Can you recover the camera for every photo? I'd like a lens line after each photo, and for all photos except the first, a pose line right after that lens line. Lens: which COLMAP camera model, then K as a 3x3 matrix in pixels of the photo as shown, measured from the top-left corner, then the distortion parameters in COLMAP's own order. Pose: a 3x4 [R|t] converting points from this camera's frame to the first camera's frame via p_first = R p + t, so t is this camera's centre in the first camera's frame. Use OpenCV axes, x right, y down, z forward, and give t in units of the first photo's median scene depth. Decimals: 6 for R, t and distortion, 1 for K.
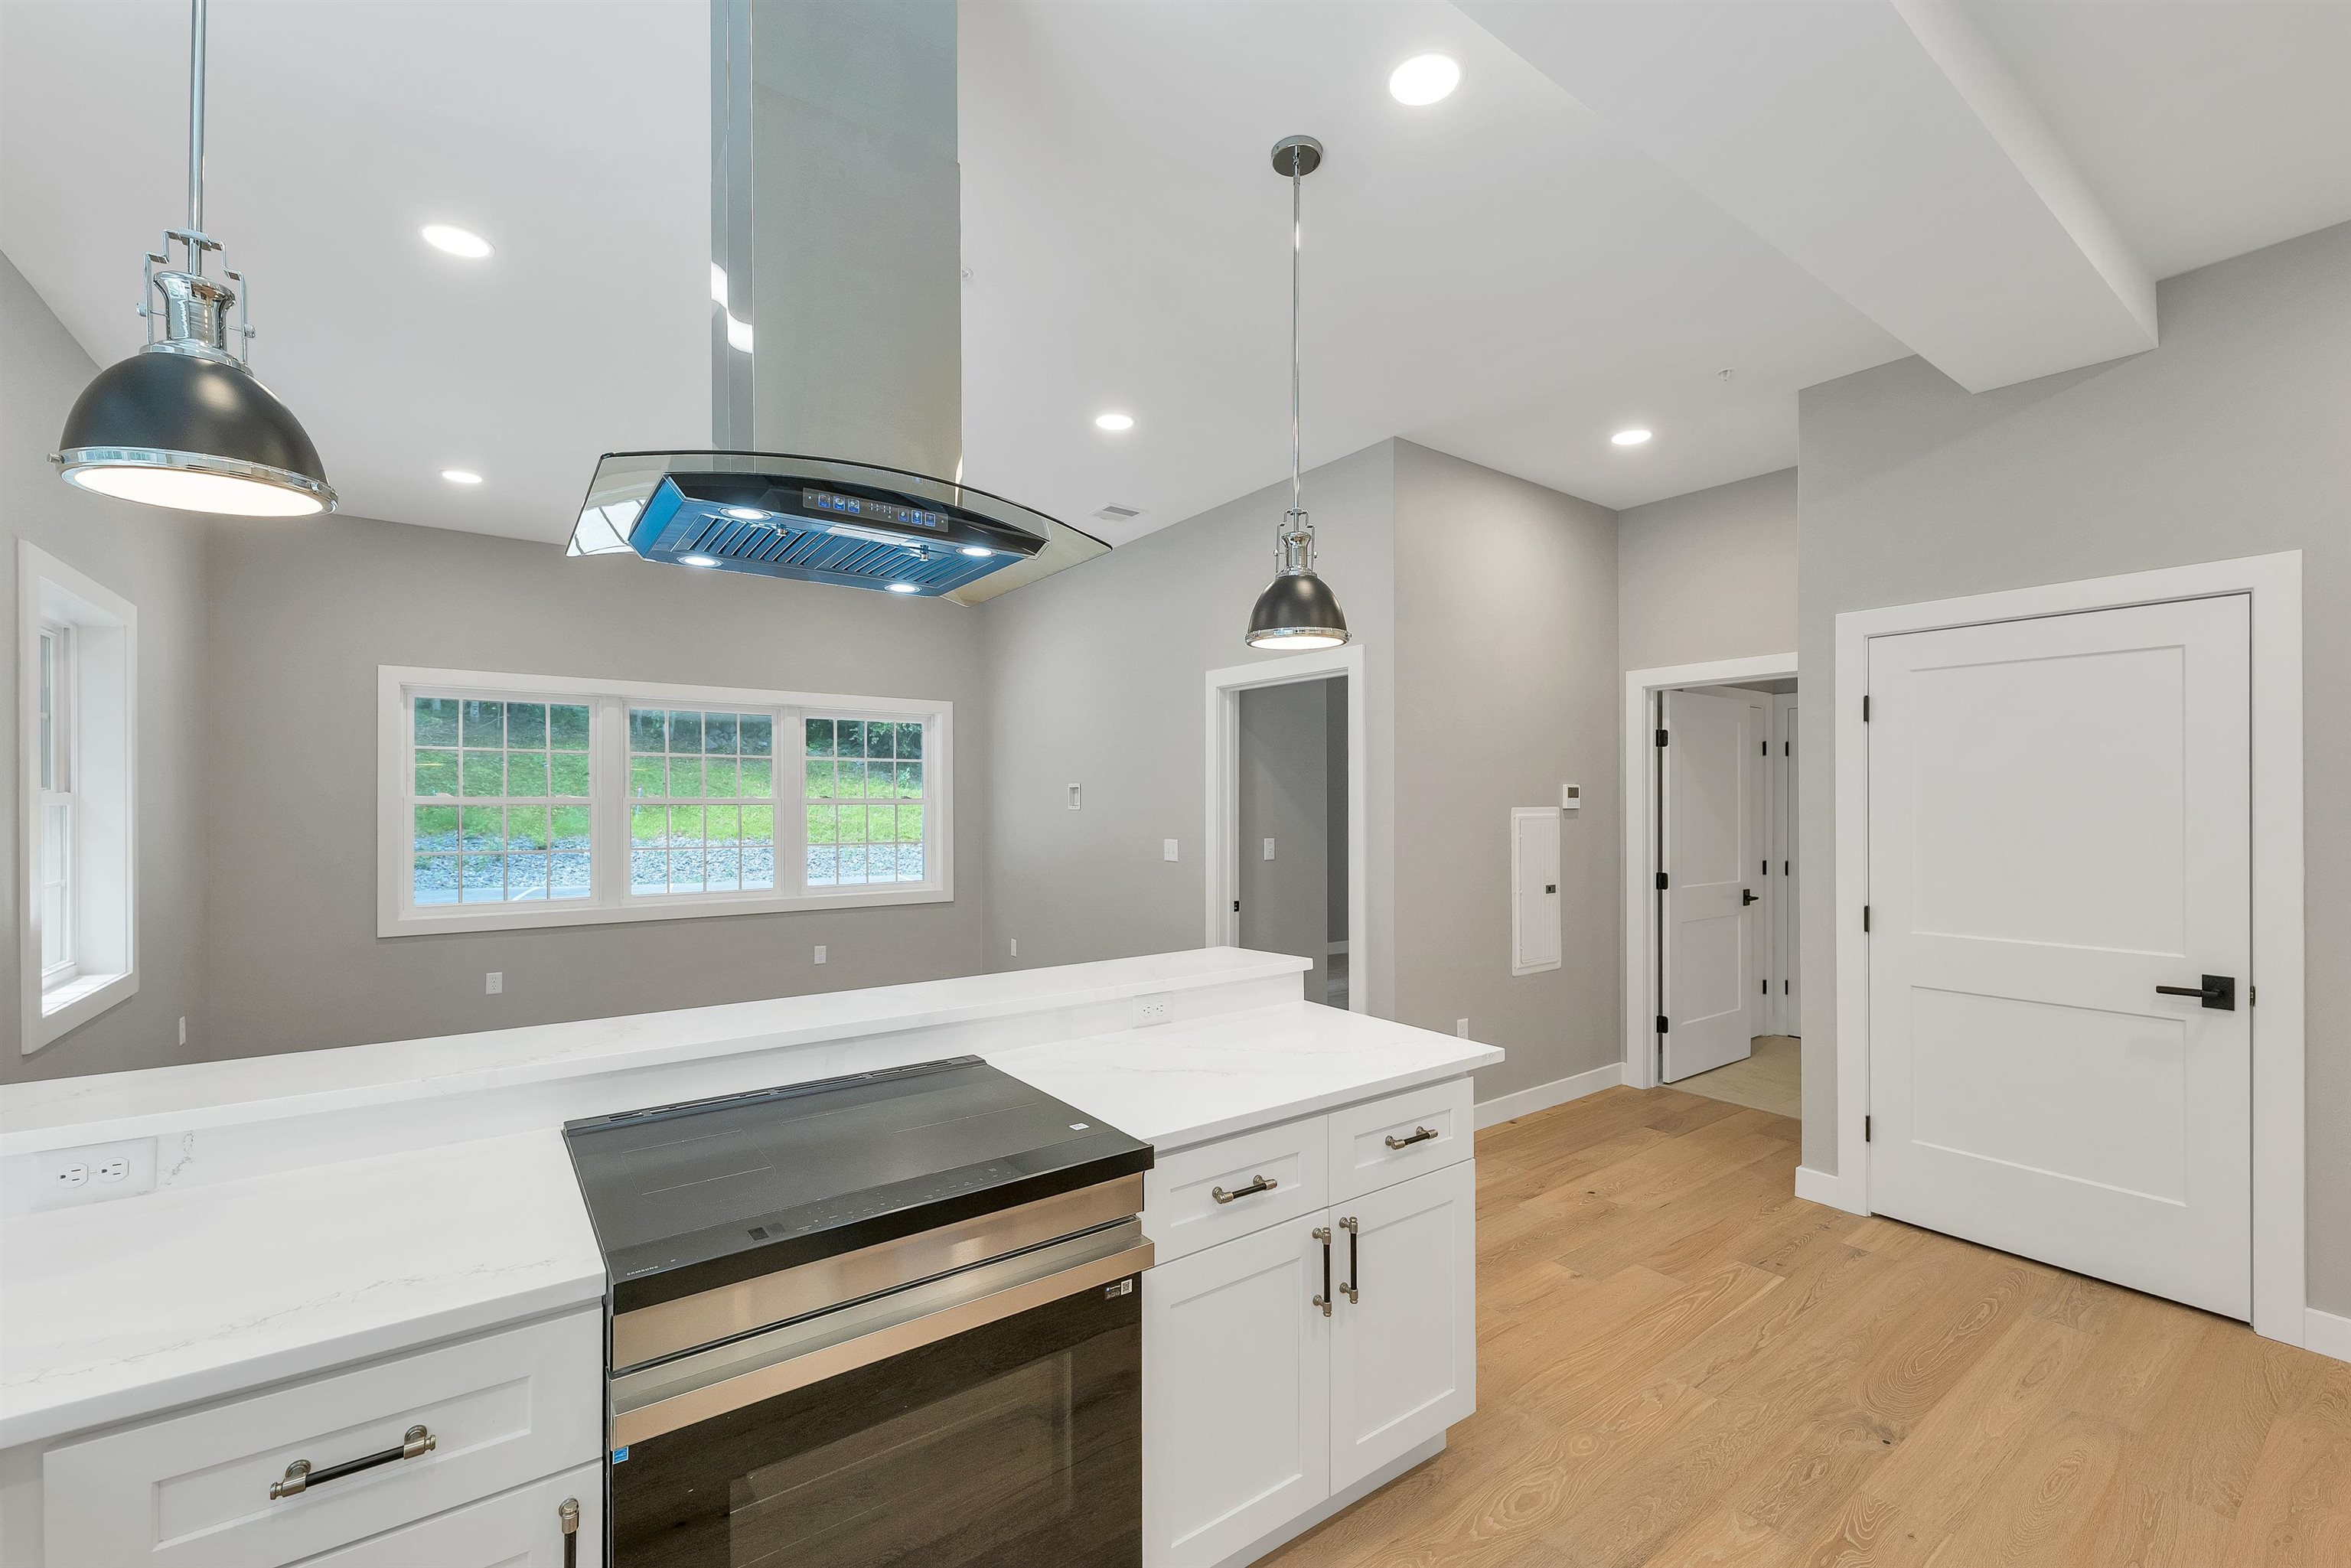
lens RADIAL K [[974.8, 0, 1198.0], [0, 974.8, 799.7], [0, 0, 1]] dist [-0.003477, -0.000130]
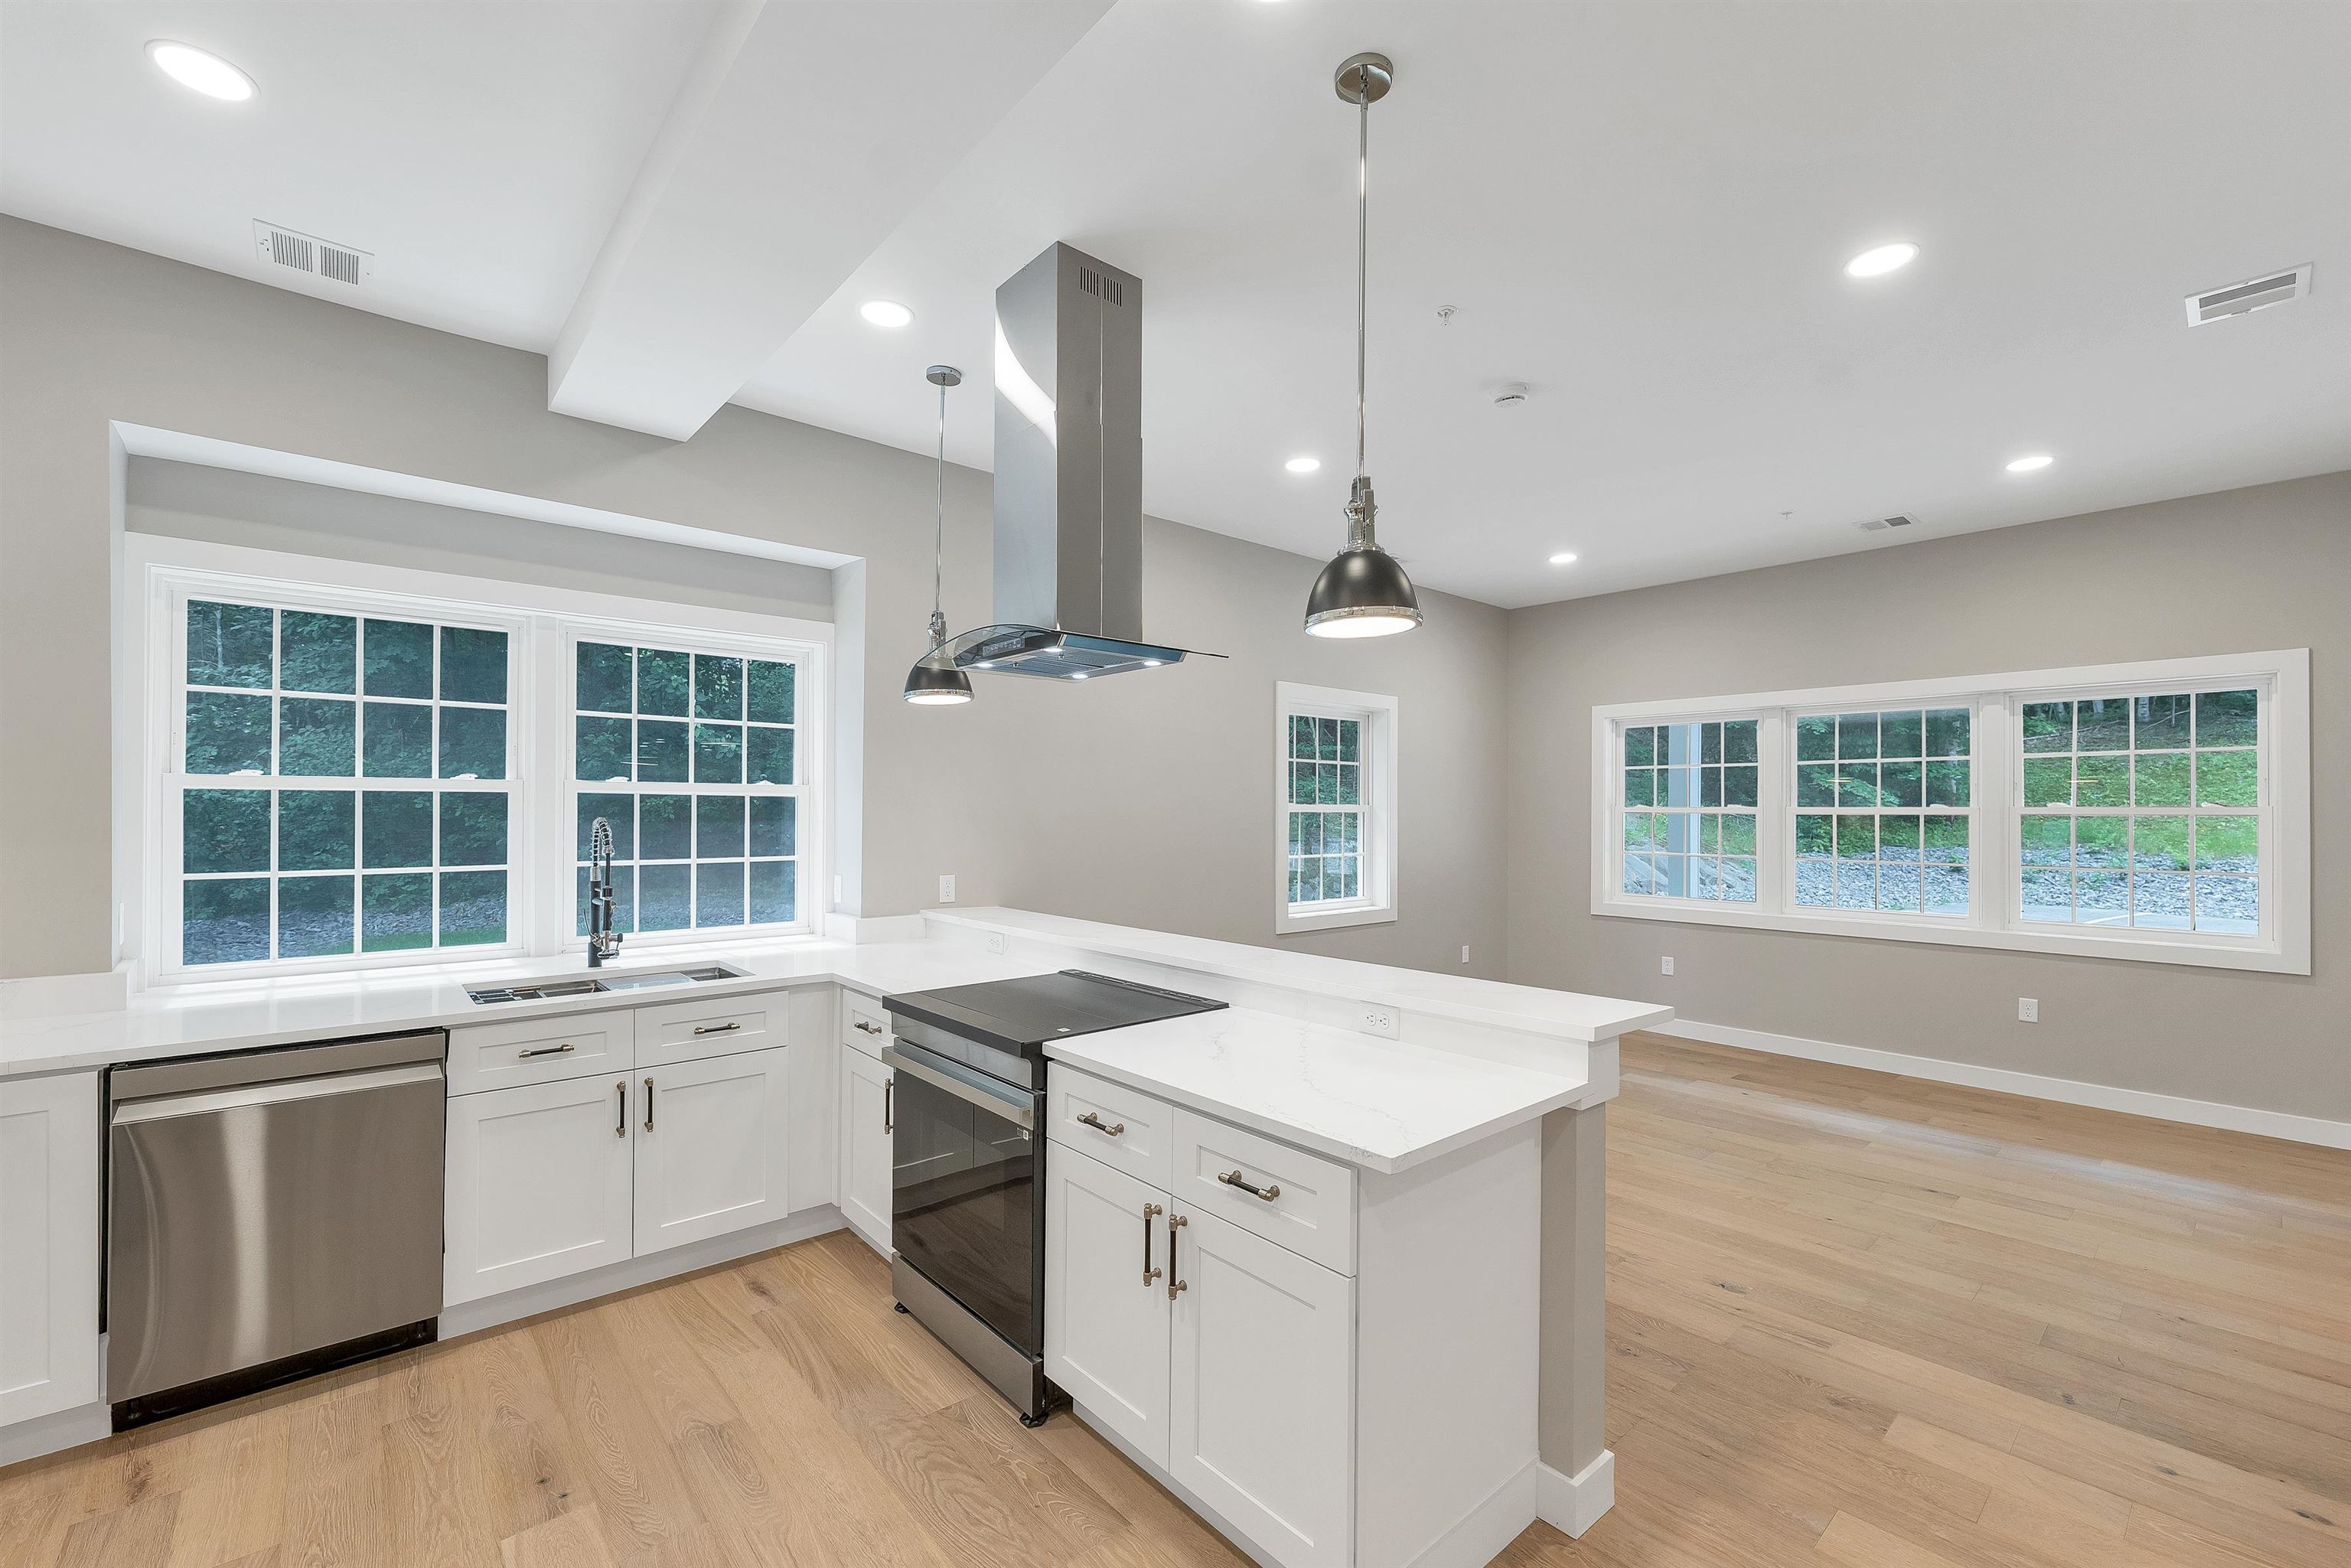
lens RADIAL K [[974.8, 0, 1158.6], [0, 974.8, 800.8], [0, 0, 1]] dist [-0.003477, -0.000130]
pose [[0.032523, 0.004367, -0.999461, 0.132357], [-0.011643, 0.999924, 0.003990, -0.001326], [0.999403, 0.011507, 0.032572, 0.105906]]
